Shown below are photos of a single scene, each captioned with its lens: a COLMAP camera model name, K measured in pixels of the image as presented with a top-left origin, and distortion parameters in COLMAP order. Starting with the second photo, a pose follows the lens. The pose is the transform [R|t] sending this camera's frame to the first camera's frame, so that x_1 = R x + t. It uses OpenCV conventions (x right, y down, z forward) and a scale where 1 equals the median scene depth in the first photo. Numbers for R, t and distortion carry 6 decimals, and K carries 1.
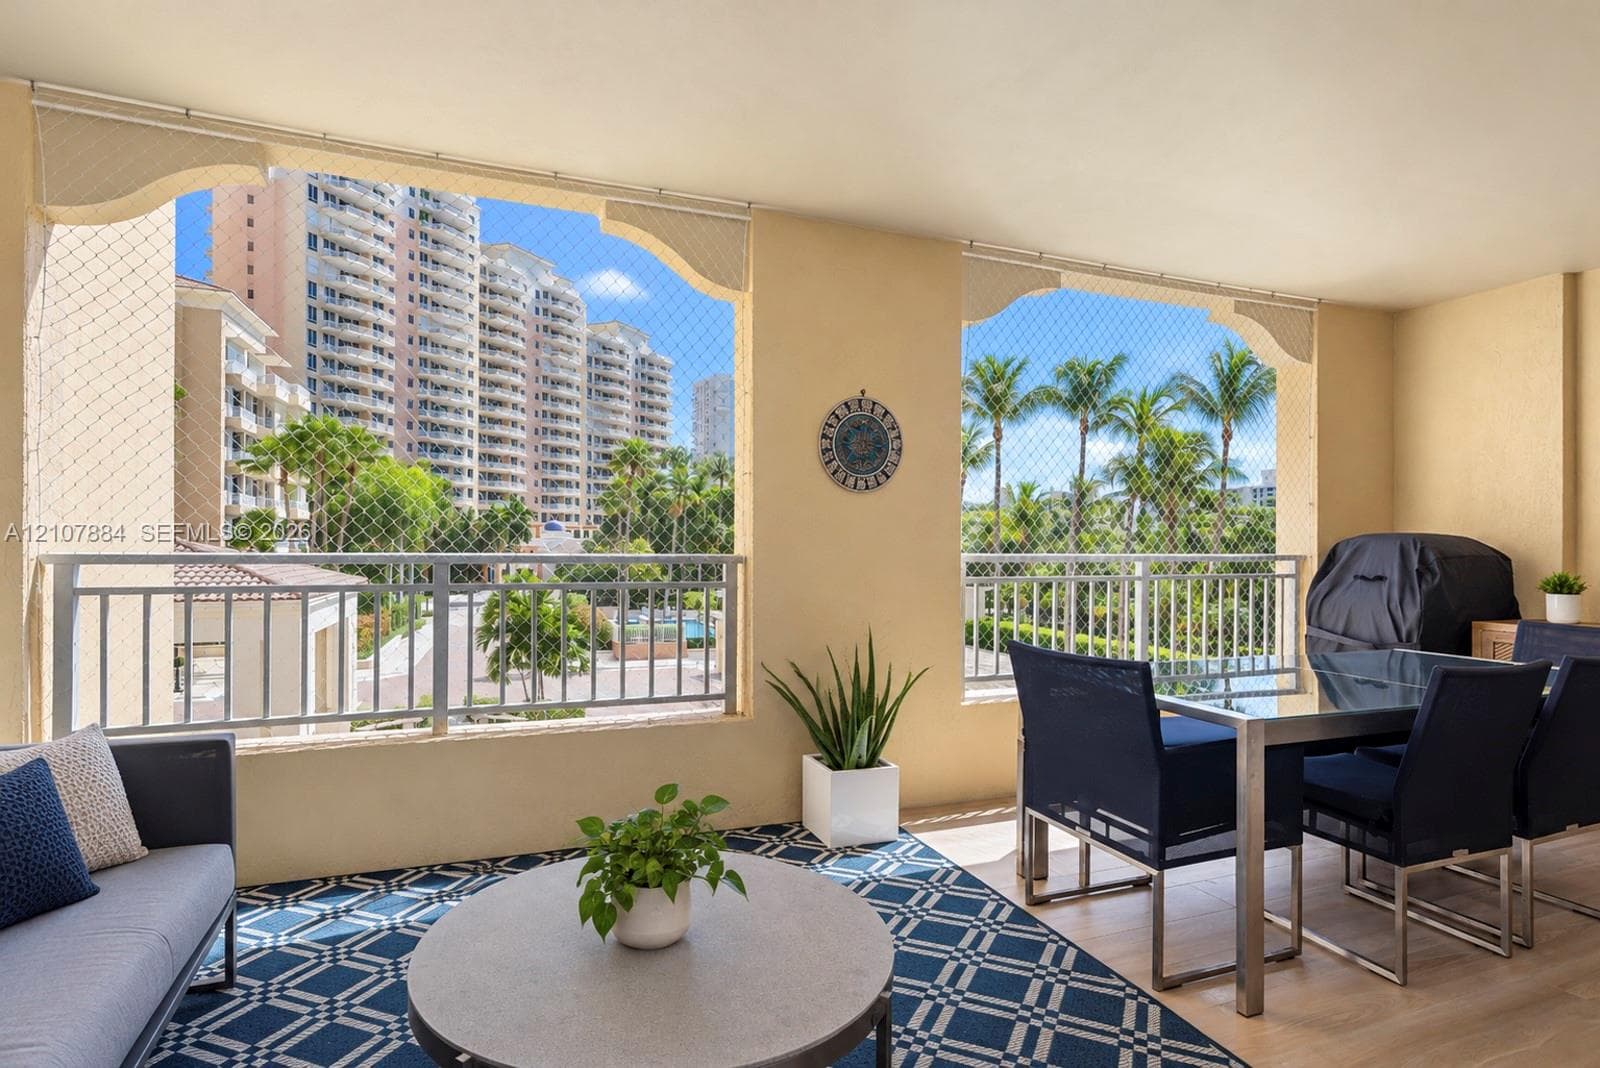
lens RADIAL K [[783.7, 0, 800.0], [0, 783.7, 534.0], [0, 0, 1]] dist [-0.003762, 0.000842]
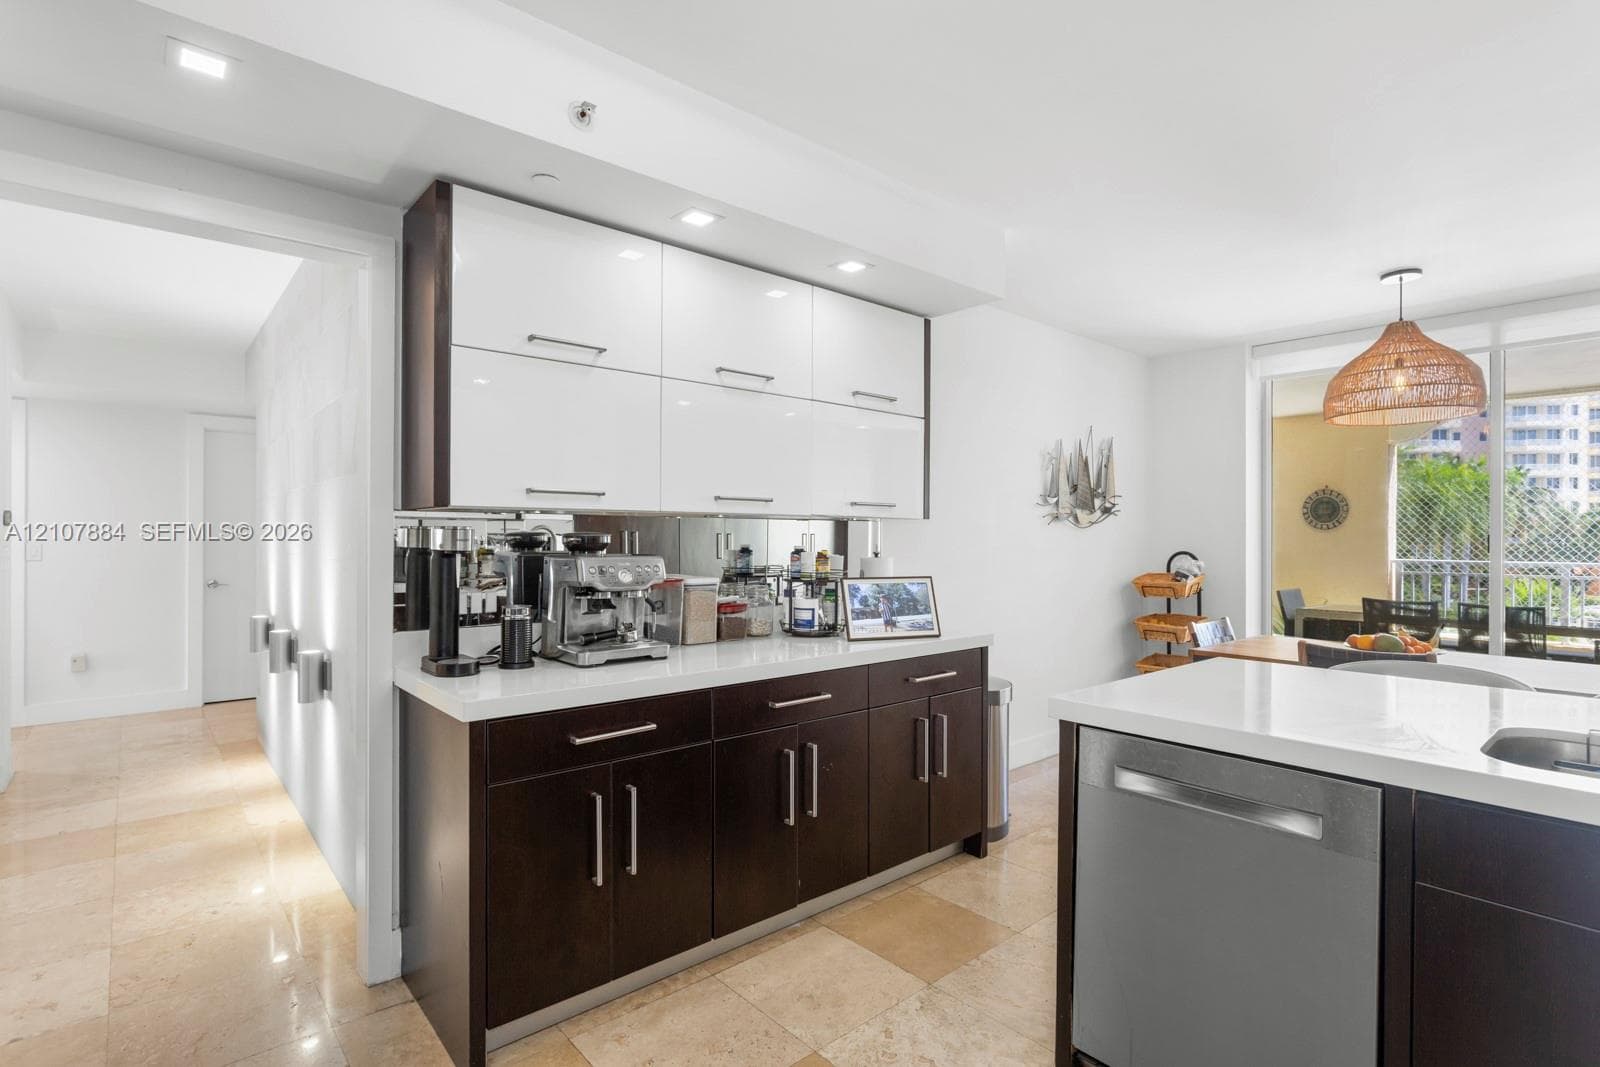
lens RADIAL K [[783.7, 0, 800.0], [0, 783.7, 533.5], [0, 0, 1]] dist [-0.003762, 0.000842]
pose [[0.352282, -0.008837, -0.935852, 1.582327], [0.008259, 0.999946, -0.006333, -0.040640], [0.935858, -0.005499, 0.352336, -1.169976]]
